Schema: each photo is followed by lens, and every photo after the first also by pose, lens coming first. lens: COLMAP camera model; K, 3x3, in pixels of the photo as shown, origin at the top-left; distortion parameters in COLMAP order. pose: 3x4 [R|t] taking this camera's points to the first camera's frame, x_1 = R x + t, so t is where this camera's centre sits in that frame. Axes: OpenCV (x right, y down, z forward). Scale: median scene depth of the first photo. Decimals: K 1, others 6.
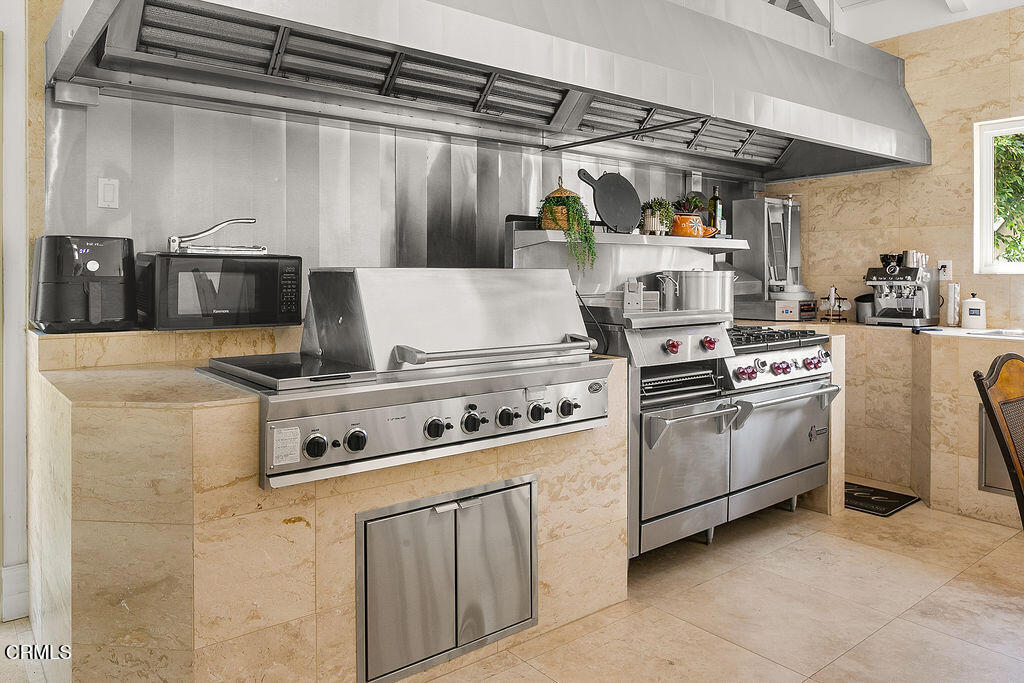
lens RADIAL K [[718.1, 0, 512.0], [0, 718.1, 284.7], [0, 0, 1]] dist [-0.007607, -0.003226]
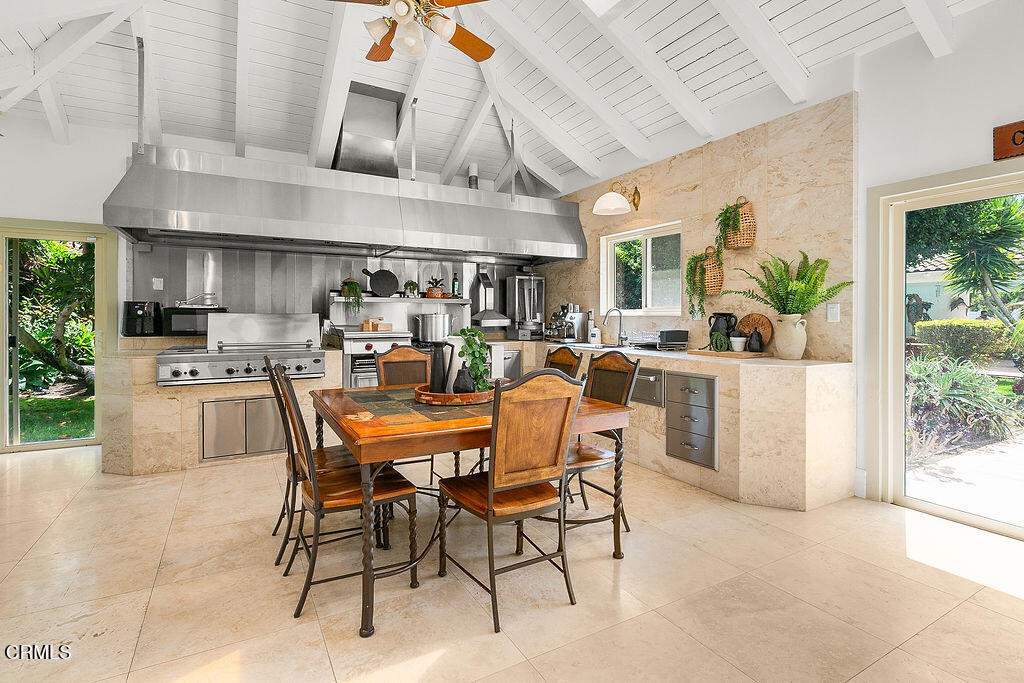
lens RADIAL K [[497.8, 0, 512.8], [0, 497.8, 319.2], [0, 0, 1]] dist [-0.000264, -0.001290]
pose [[0.987141, 0.004022, -0.159799, 1.067471], [-0.004484, 0.999987, -0.002529, -0.002048], [0.159787, 0.003213, 0.987146, -0.614707]]
